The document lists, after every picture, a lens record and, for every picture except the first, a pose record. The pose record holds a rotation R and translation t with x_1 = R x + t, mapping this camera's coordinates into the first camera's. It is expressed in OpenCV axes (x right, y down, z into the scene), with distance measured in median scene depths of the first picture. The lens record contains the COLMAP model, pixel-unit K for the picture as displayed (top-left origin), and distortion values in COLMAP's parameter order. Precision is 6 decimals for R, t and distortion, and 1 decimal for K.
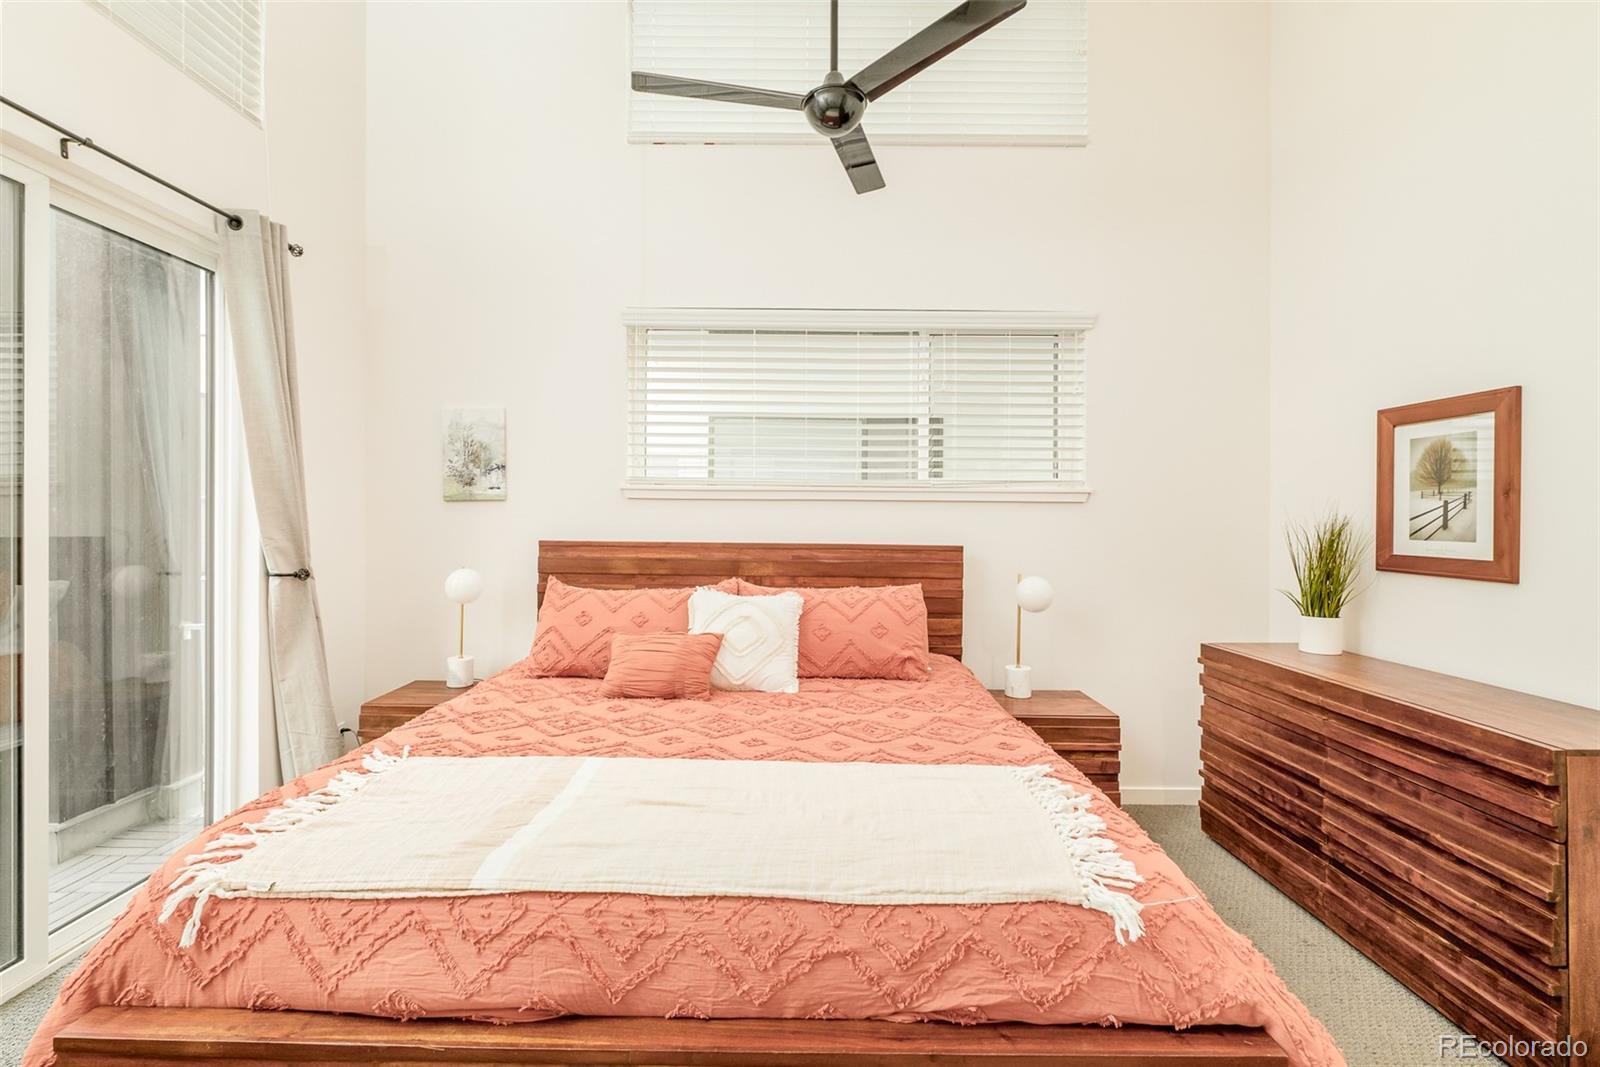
lens RADIAL K [[696.2, 0, 792.0], [0, 696.2, 524.8], [0, 0, 1]] dist [-0.005072, -0.000006]
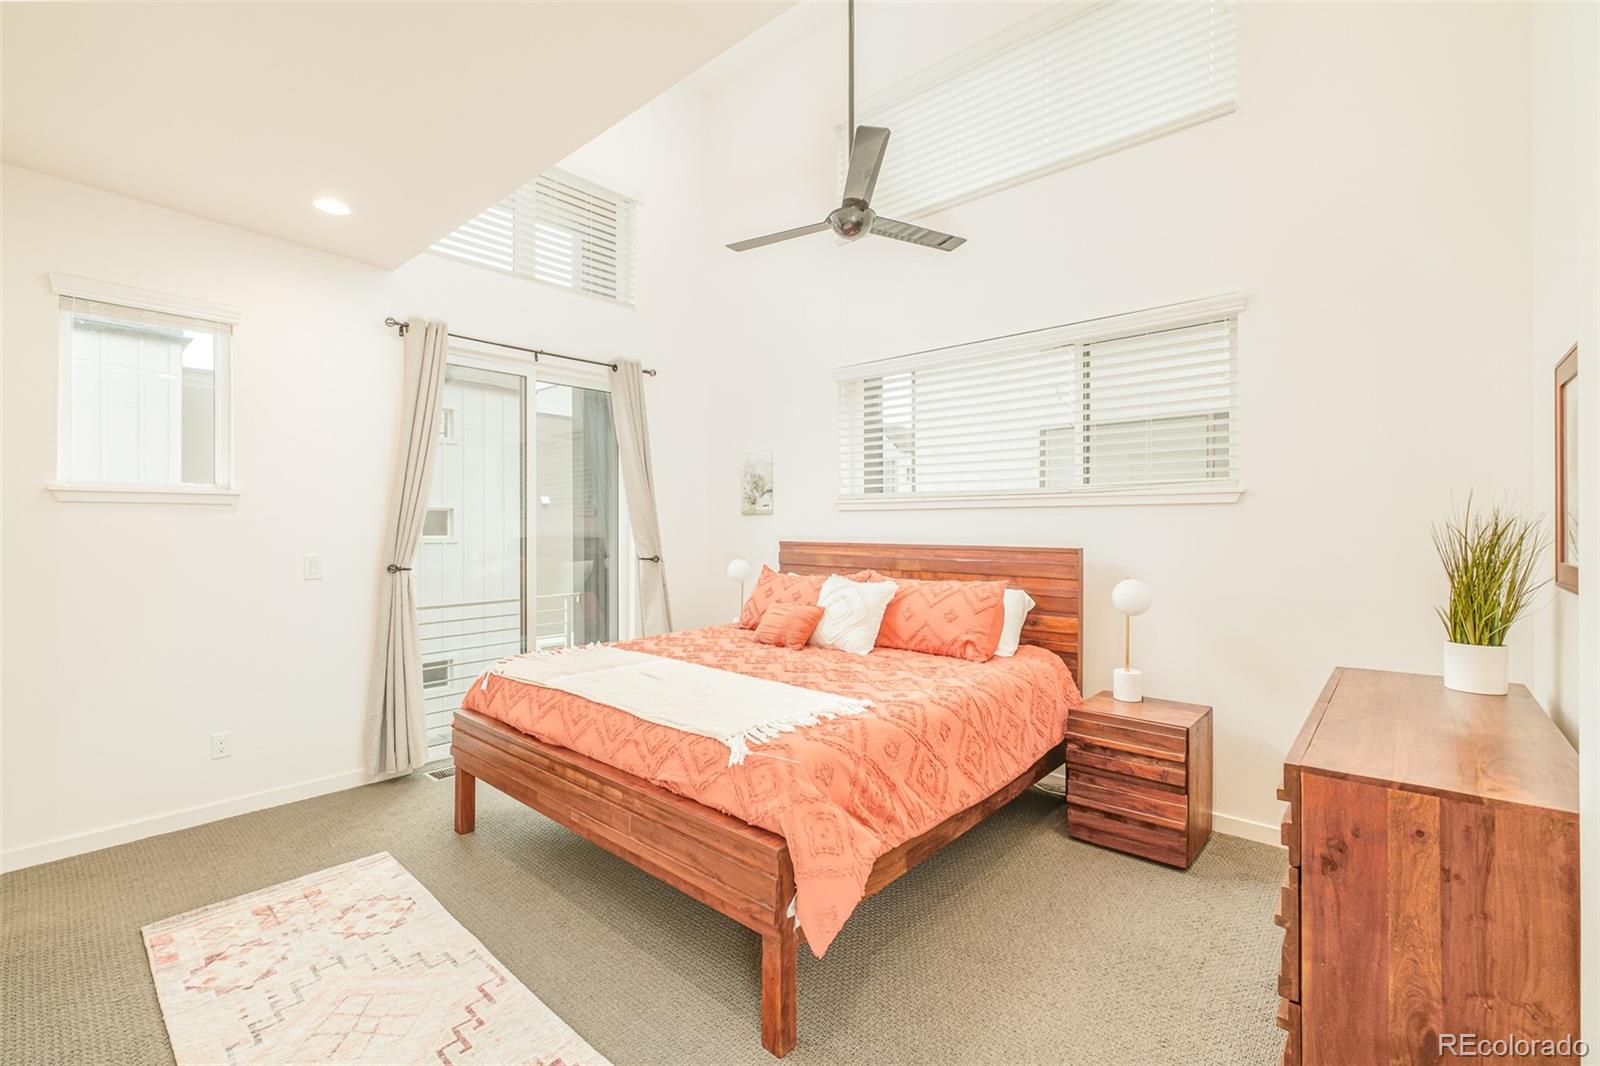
lens RADIAL K [[696.2, 0, 791.9], [0, 696.2, 532.0], [0, 0, 1]] dist [-0.005072, -0.000006]
pose [[0.747696, -0.002696, -0.664036, 0.697355], [-0.002737, 0.999971, -0.007141, 0.016101], [0.664036, 0.007157, 0.747667, -0.071630]]
